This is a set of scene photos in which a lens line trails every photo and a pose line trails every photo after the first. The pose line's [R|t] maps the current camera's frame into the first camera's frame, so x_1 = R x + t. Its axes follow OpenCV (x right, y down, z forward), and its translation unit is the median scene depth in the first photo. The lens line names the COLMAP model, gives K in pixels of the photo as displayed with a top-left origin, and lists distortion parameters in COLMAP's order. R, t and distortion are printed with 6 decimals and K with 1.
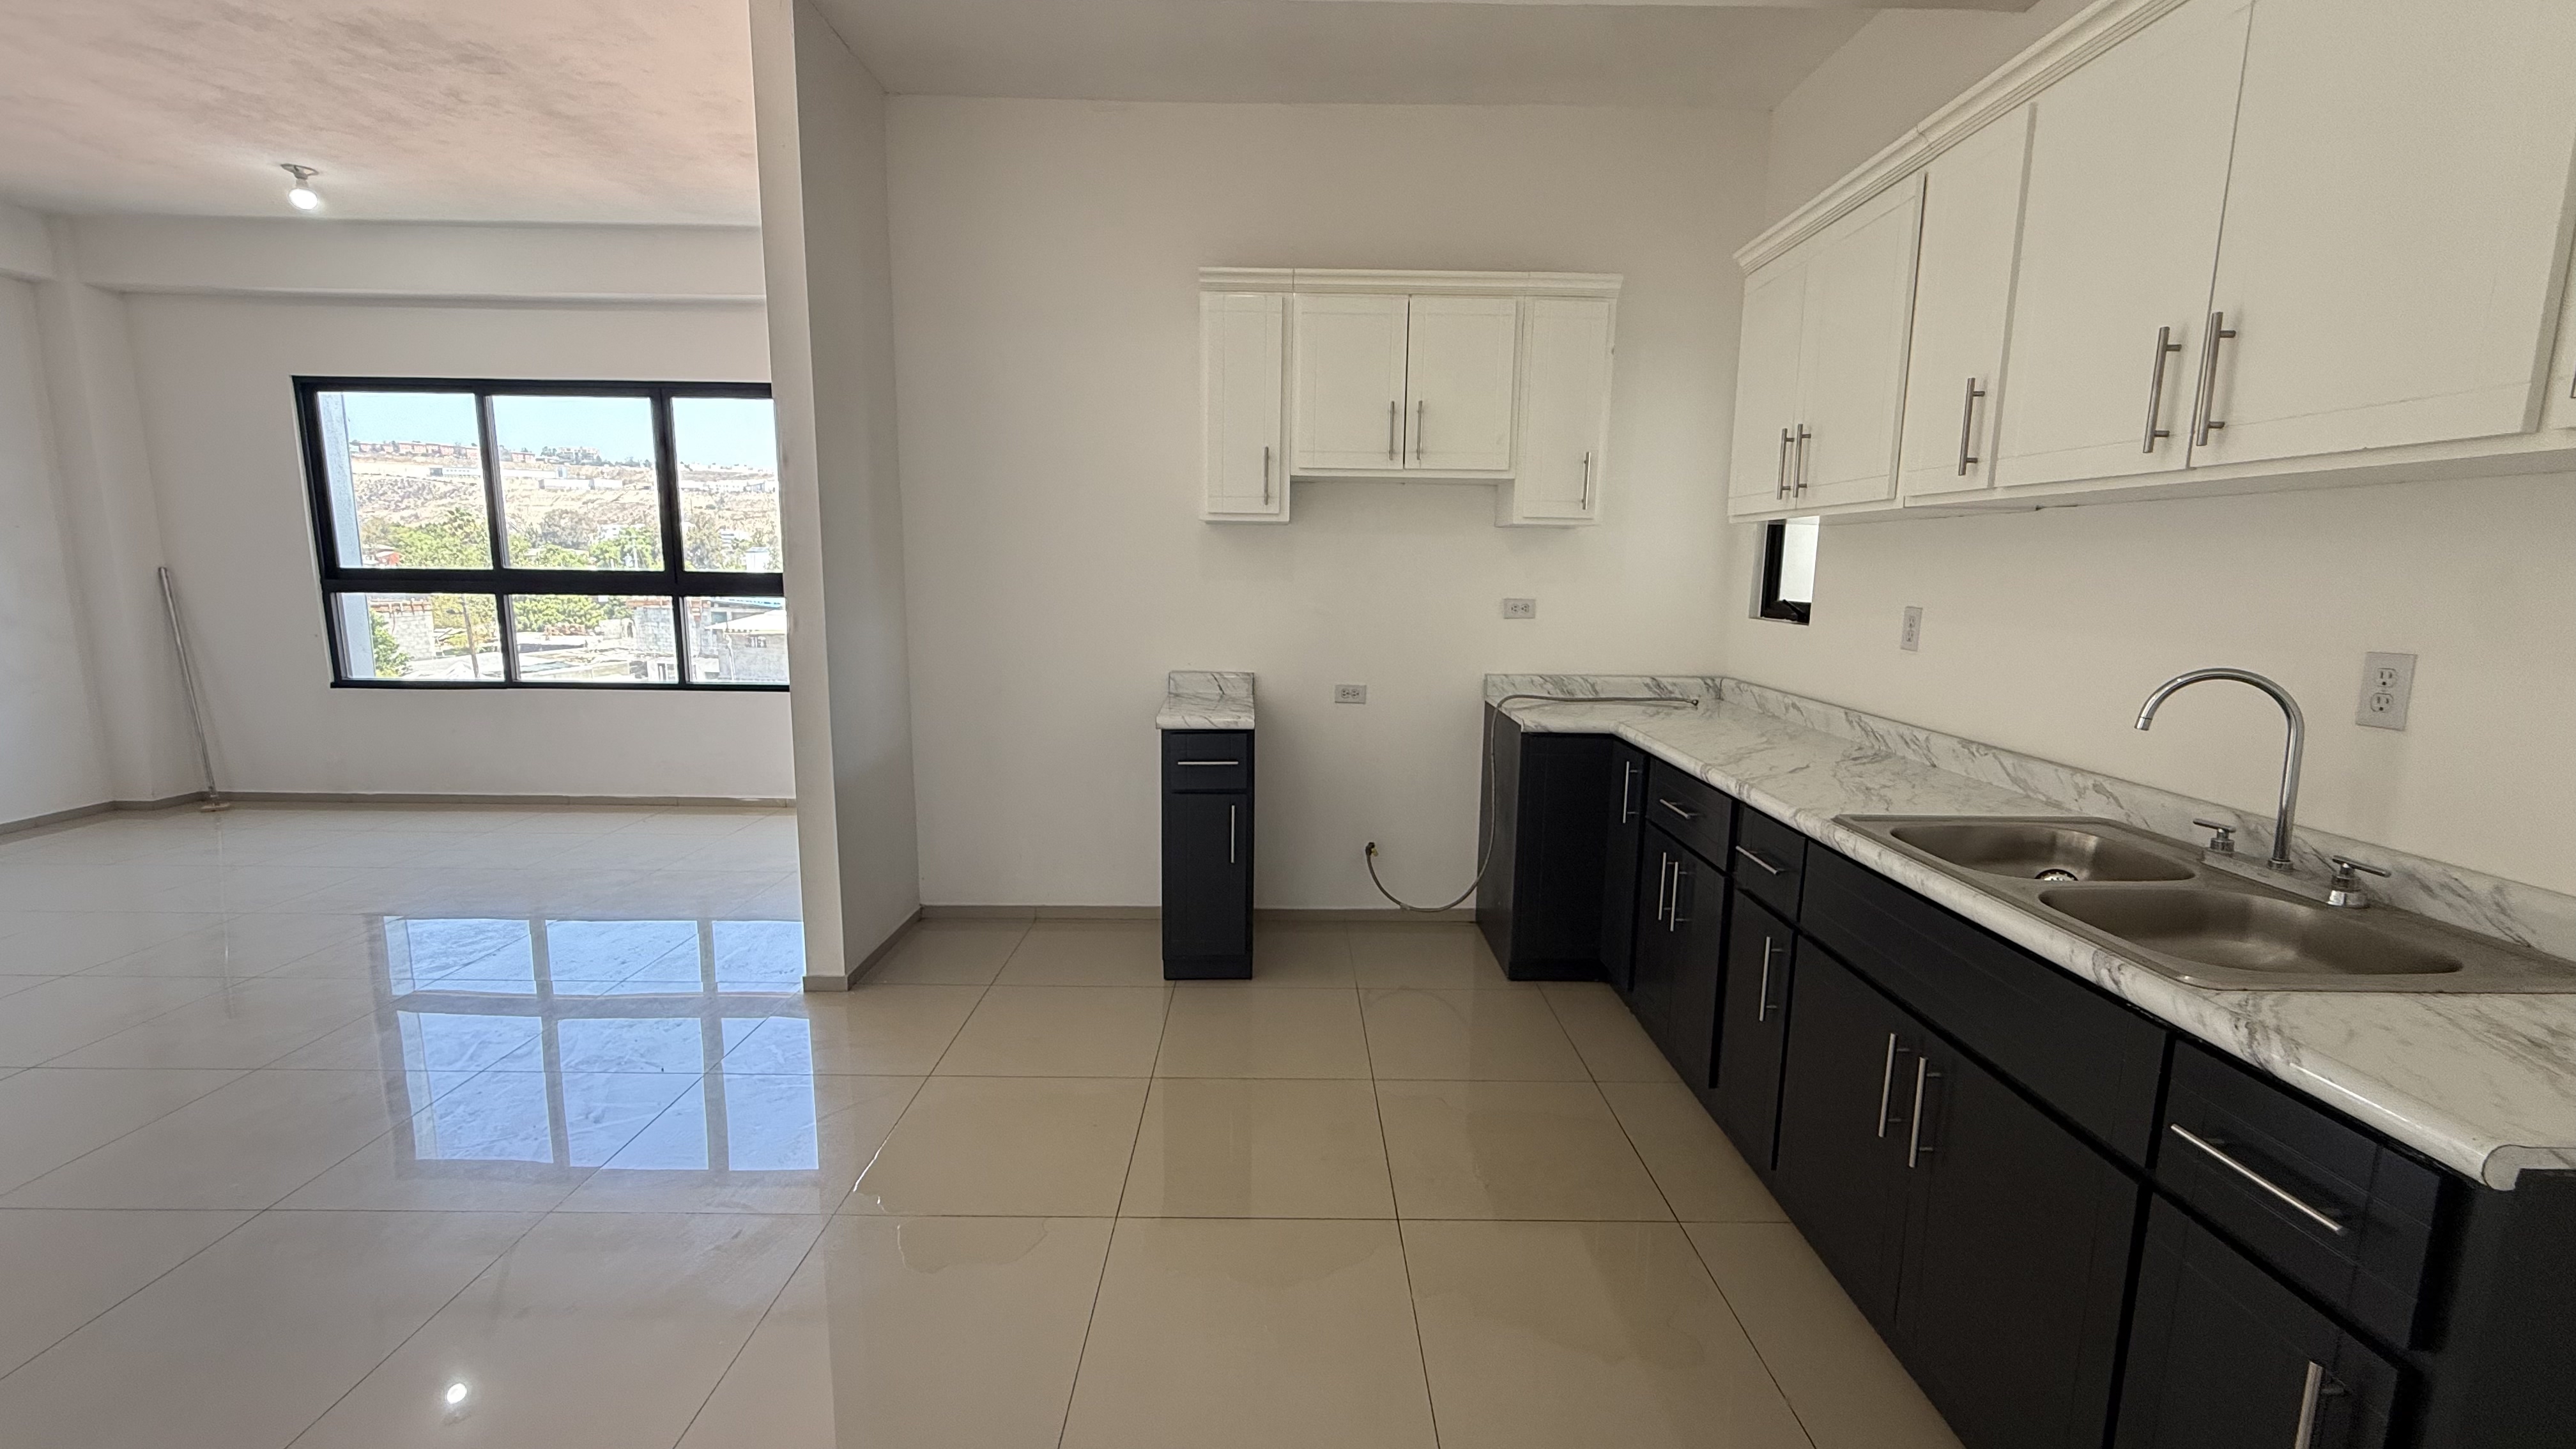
lens RADIAL K [[1033.2, 0, 1290.9], [0, 1033.2, 727.3], [0, 0, 1]] dist [0.002414, -0.001108]
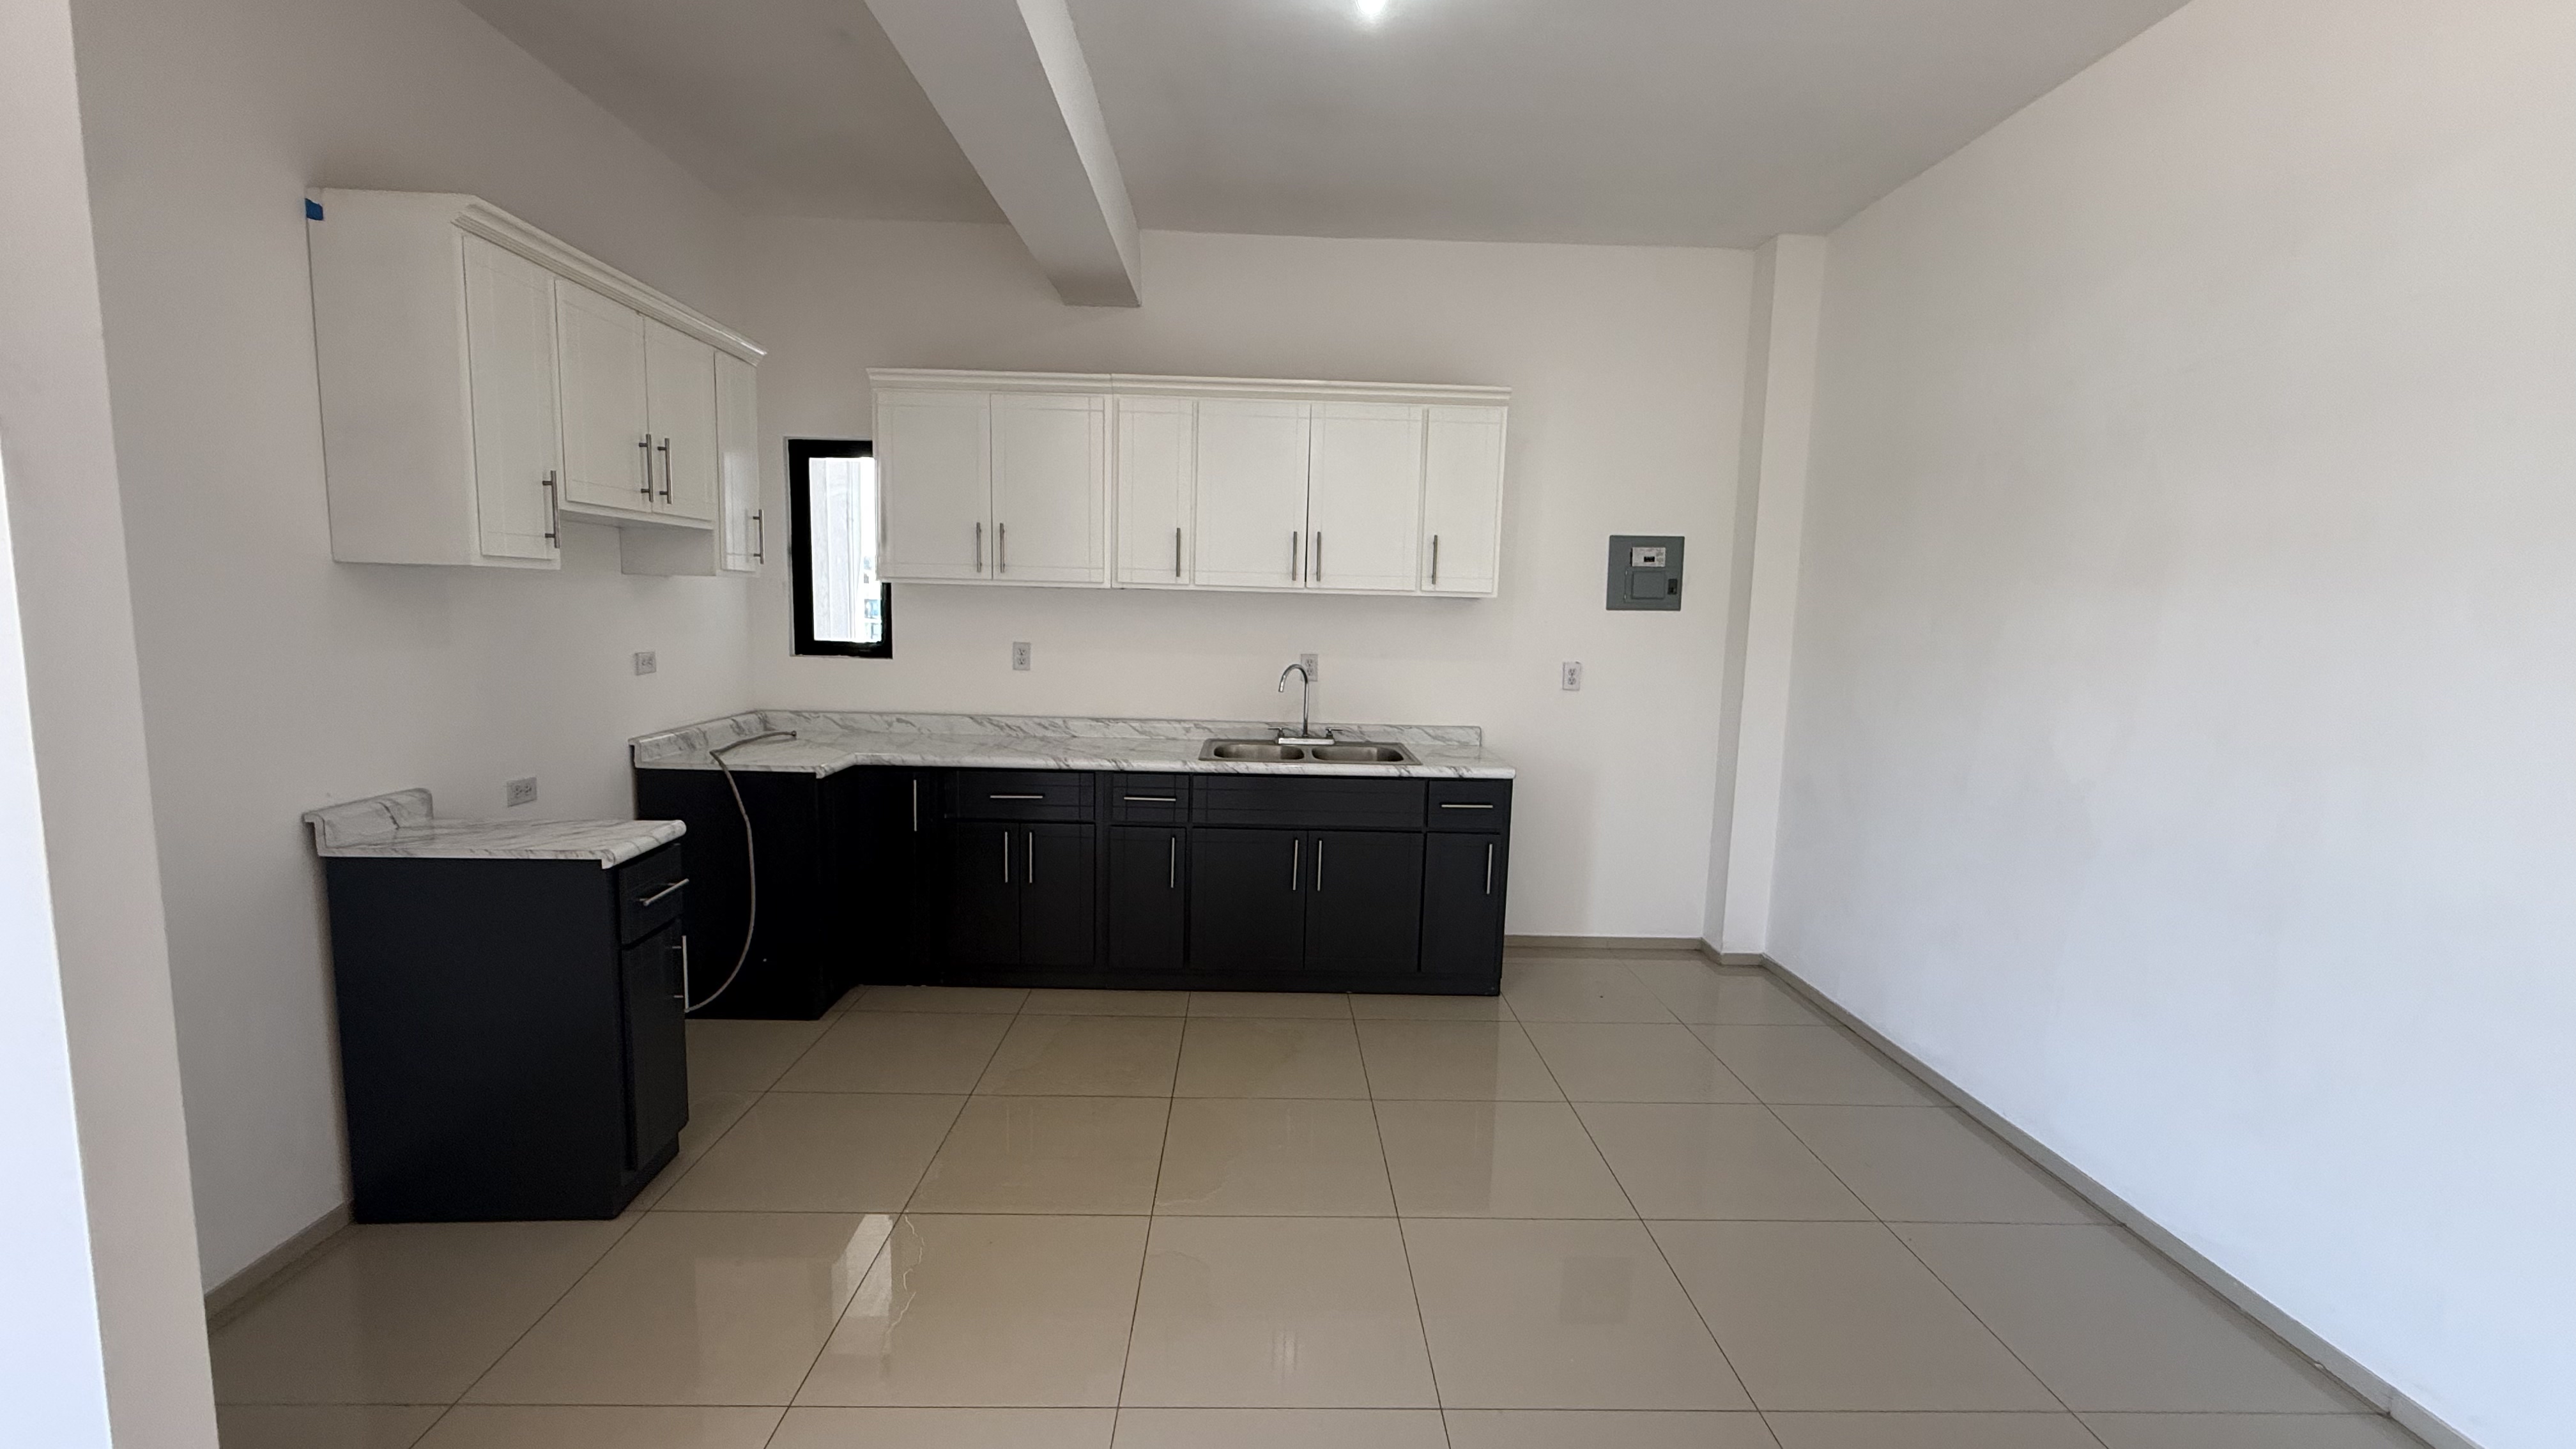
lens RADIAL K [[1033.2, 0, 1287.7], [0, 1033.2, 720.6], [0, 0, 1]] dist [0.002414, -0.001108]
pose [[-0.021178, -0.127506, 0.991612, -0.703629], [0.131463, 0.982867, 0.129190, -0.108334], [-0.991095, 0.133096, -0.004052, 0.450144]]
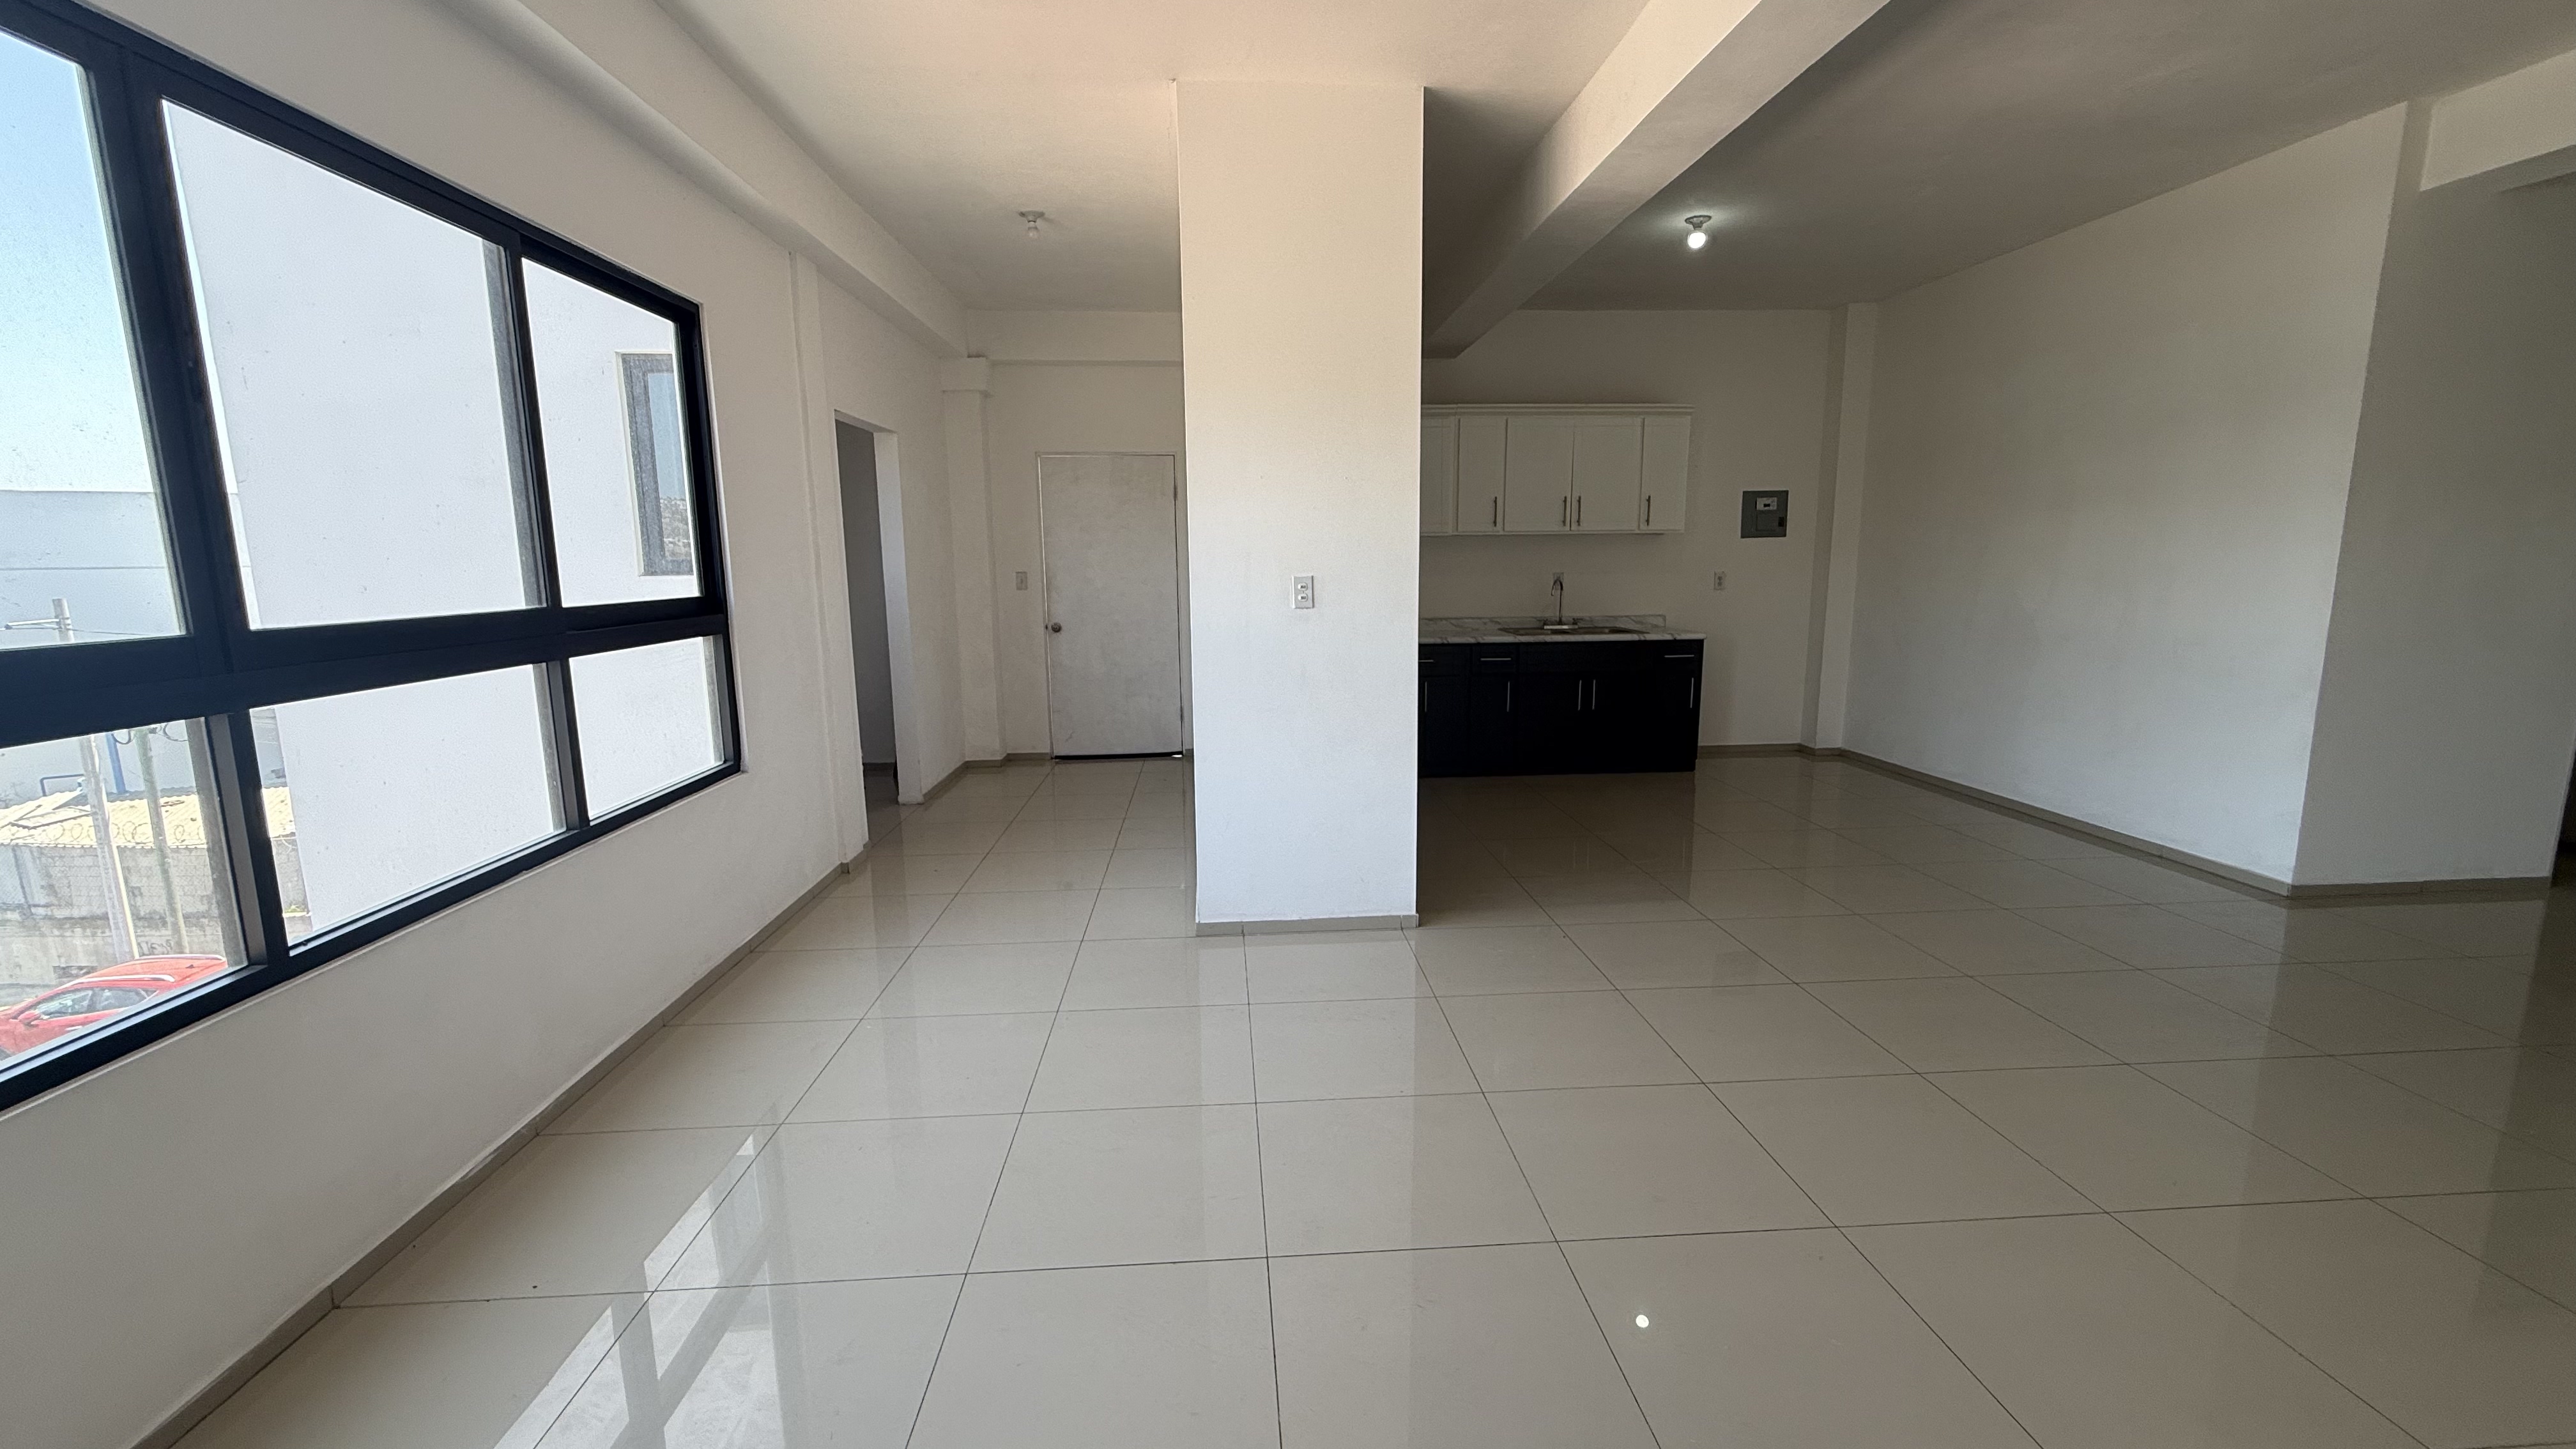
lens RADIAL K [[1033.2, 0, 1291.1], [0, 1033.2, 718.0], [0, 0, 1]] dist [0.002414, -0.001108]
pose [[-0.065543, -0.167005, 0.983775, -1.362716], [0.168251, 0.969930, 0.175864, -0.181301], [-0.983563, 0.177048, -0.035473, 0.984327]]
